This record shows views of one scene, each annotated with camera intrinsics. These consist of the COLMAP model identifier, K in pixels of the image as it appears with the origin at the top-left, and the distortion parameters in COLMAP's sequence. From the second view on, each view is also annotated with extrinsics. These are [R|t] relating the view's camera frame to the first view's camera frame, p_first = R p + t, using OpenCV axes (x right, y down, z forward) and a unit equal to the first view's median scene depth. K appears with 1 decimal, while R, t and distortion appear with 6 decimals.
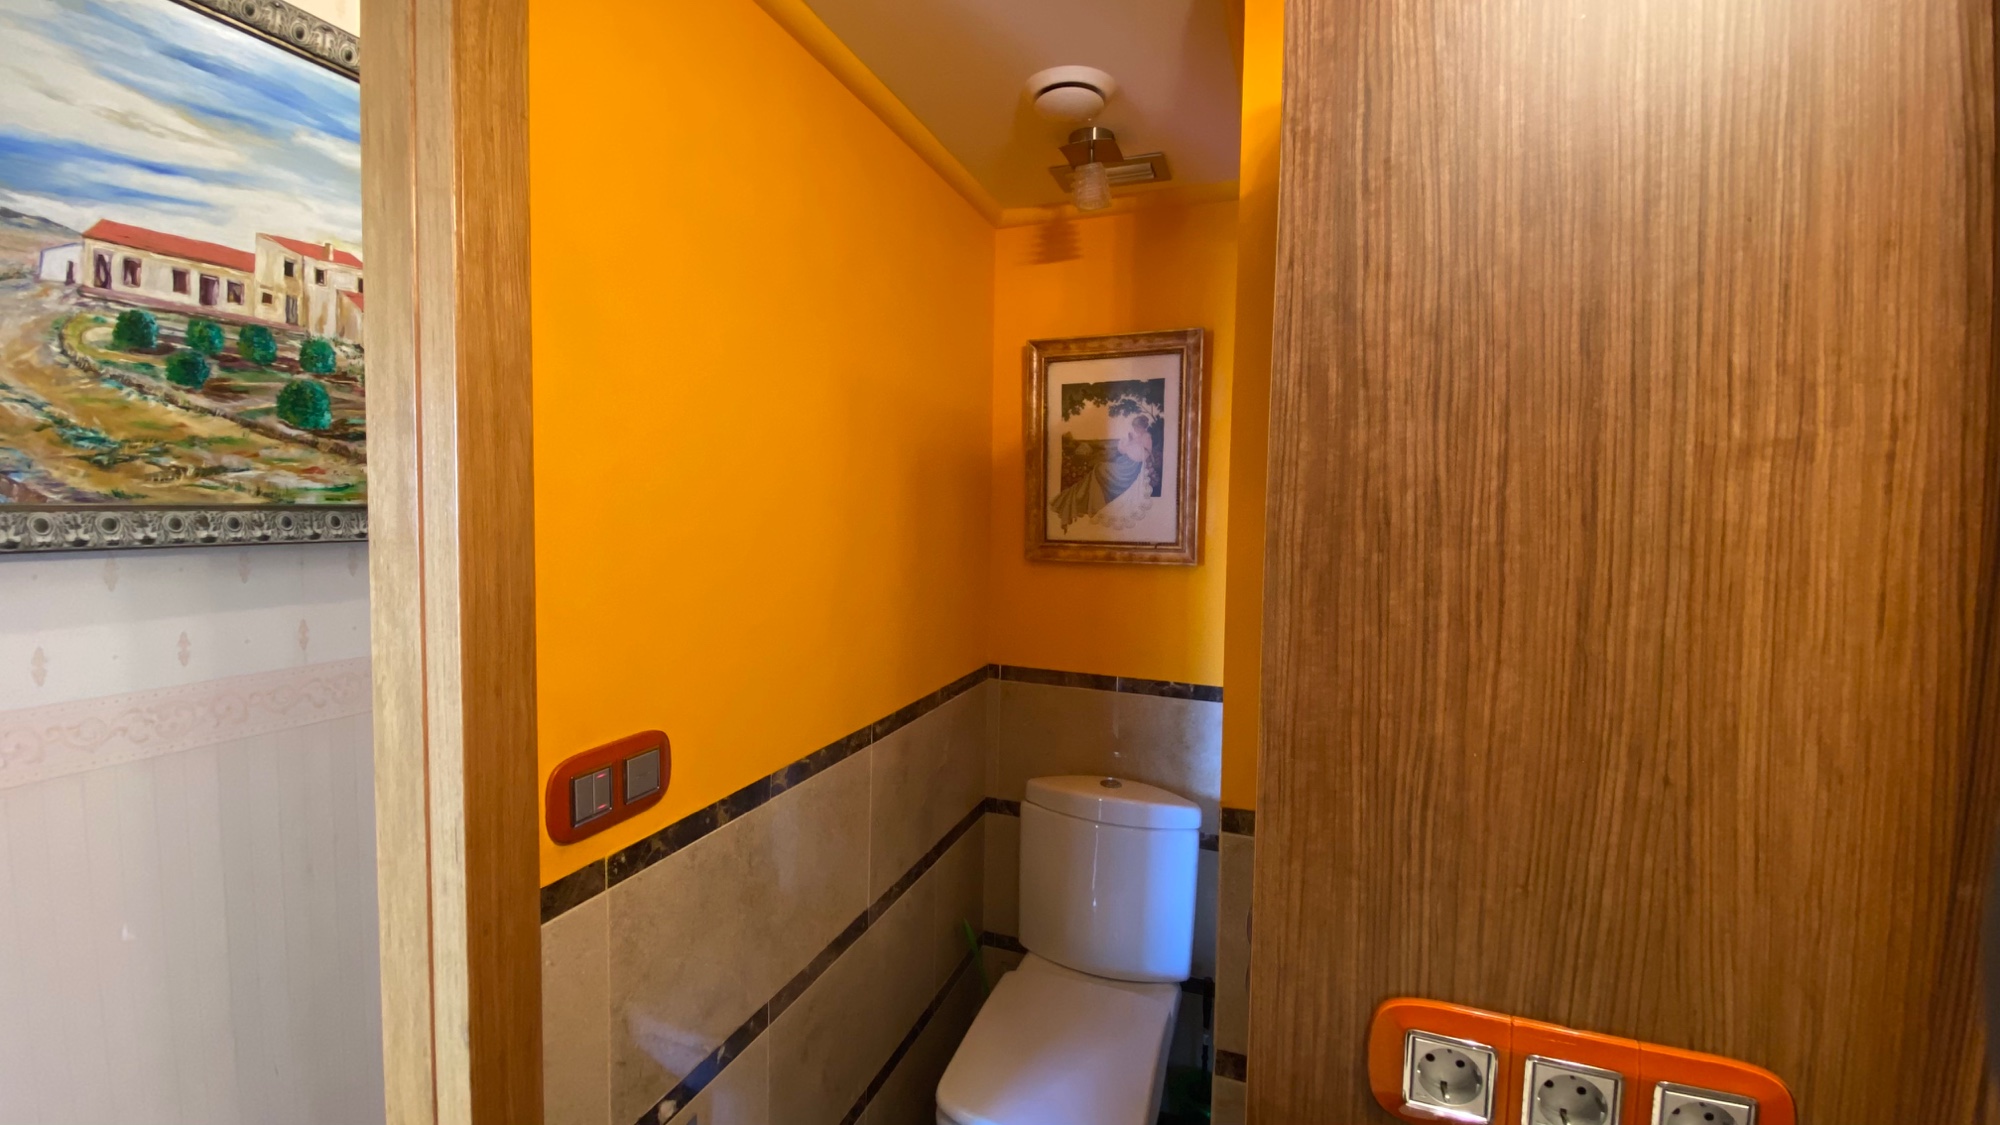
lens RADIAL K [[799.9, 0, 1000.0], [0, 799.9, 562.5], [0, 0, 1]] dist [0.049839, -0.052697]
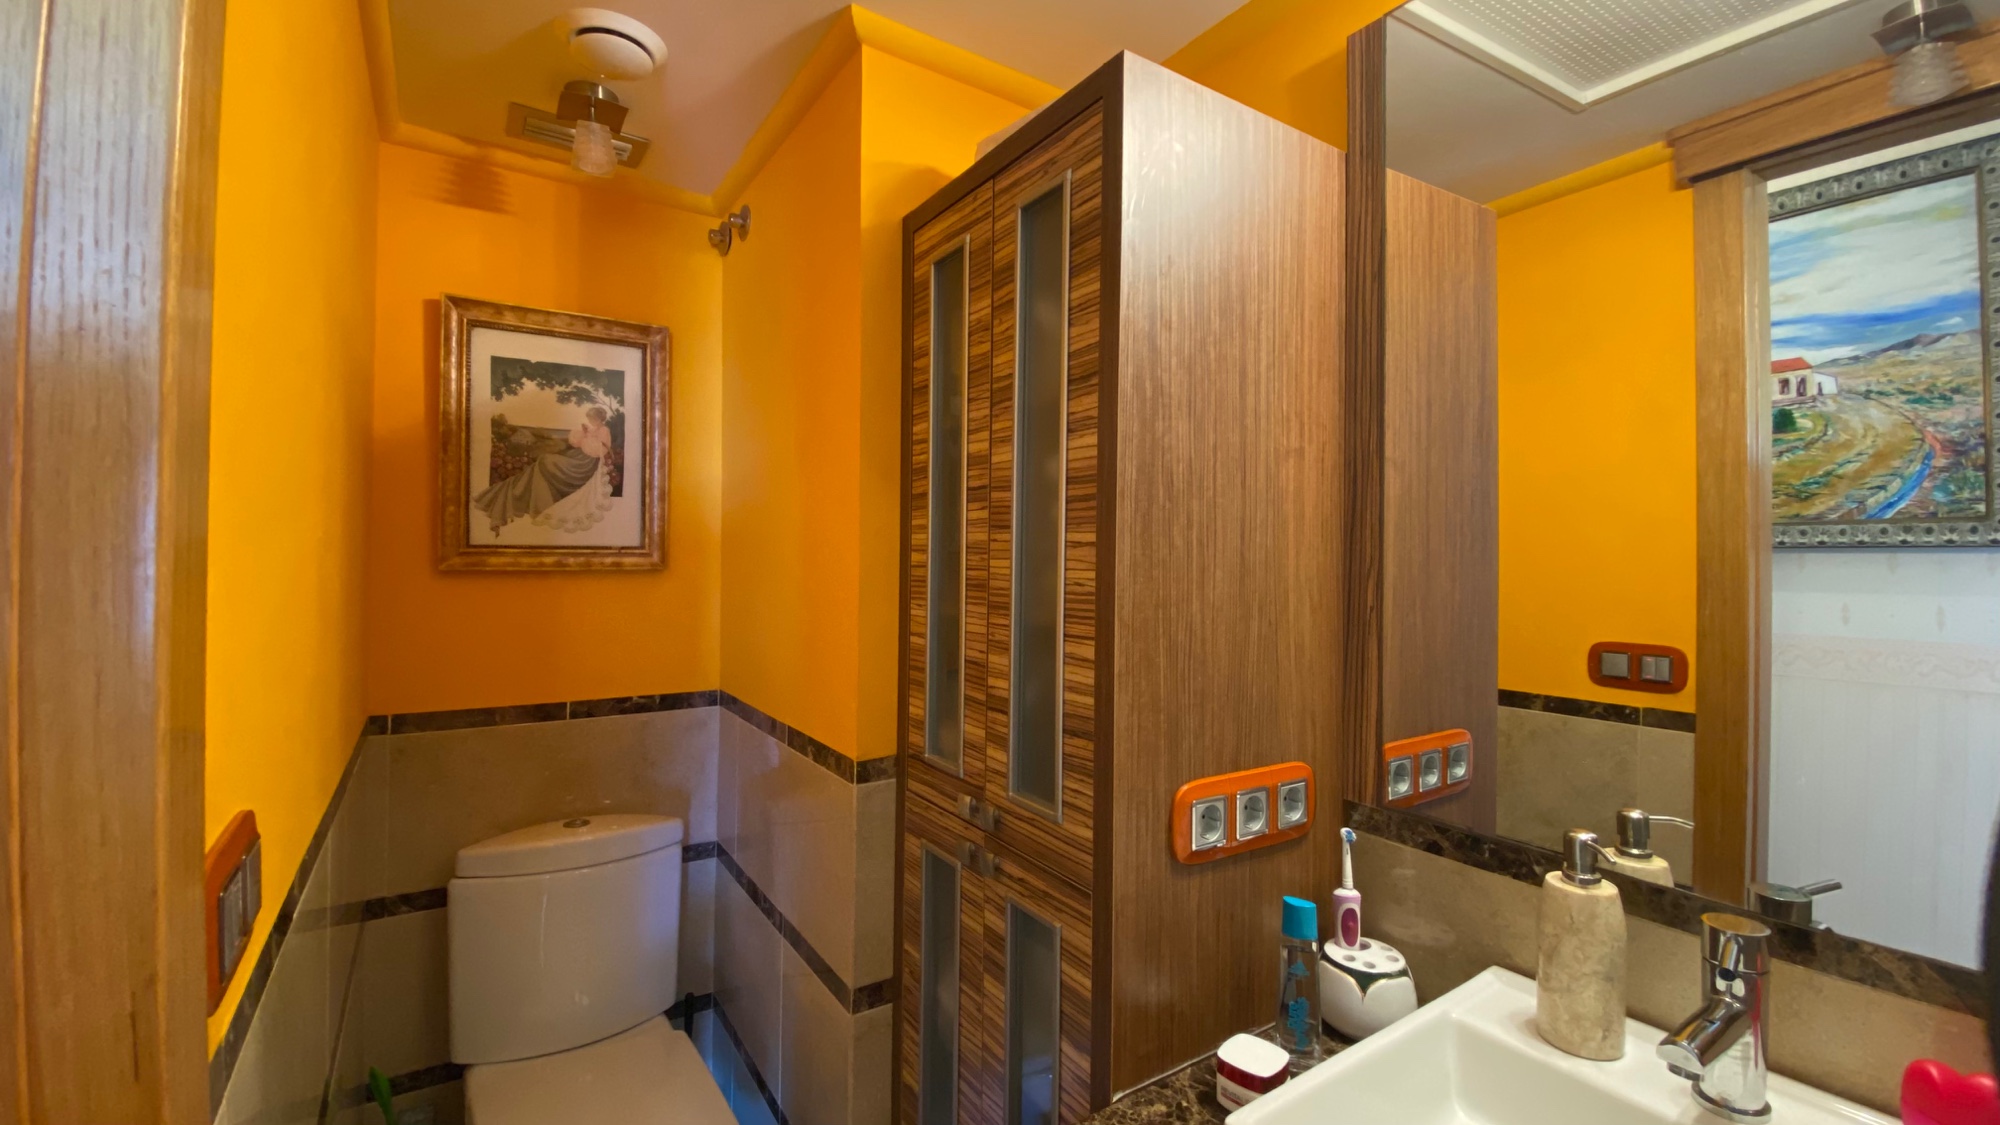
lens RADIAL K [[812.7, 0, 981.8], [0, 812.7, 563.1], [0, 0, 1]] dist [0.016473, -0.018154]
pose [[0.583747, -0.013538, 0.811822, -0.328359], [0.054829, 0.998236, -0.022778, 0.039462], [-0.810082, 0.057808, 0.583460, 0.118385]]
